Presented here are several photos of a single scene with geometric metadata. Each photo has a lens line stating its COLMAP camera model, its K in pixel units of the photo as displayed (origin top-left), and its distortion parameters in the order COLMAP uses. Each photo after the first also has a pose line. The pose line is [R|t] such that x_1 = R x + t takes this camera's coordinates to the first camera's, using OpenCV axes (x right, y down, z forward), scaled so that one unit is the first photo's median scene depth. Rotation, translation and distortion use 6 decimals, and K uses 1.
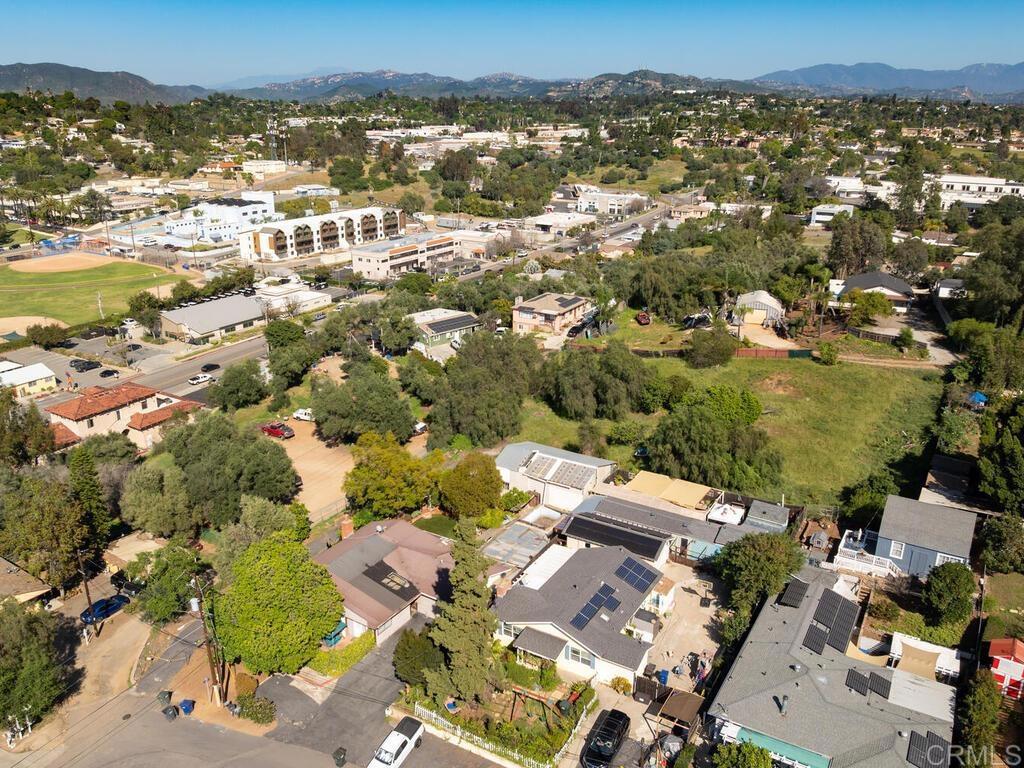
lens RADIAL K [[806.3, 0, 518.4], [0, 806.3, 379.7], [0, 0, 1]] dist [-0.029705, -0.020062]
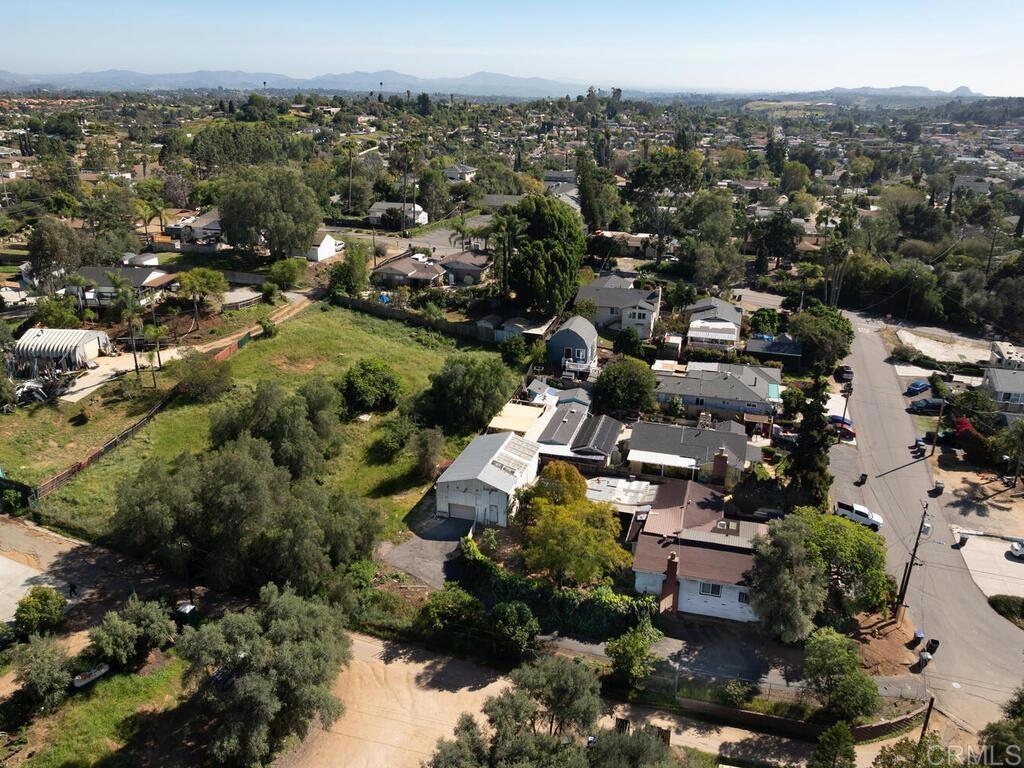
lens RADIAL K [[808.9, 0, 512.9], [0, 808.9, 385.8], [0, 0, 1]] dist [-0.031491, -0.011486]
pose [[-0.250384, -0.349333, 0.902925, -0.240726], [0.307292, 0.855731, 0.416288, -0.110671], [-0.918085, 0.381694, -0.106914, 0.311313]]
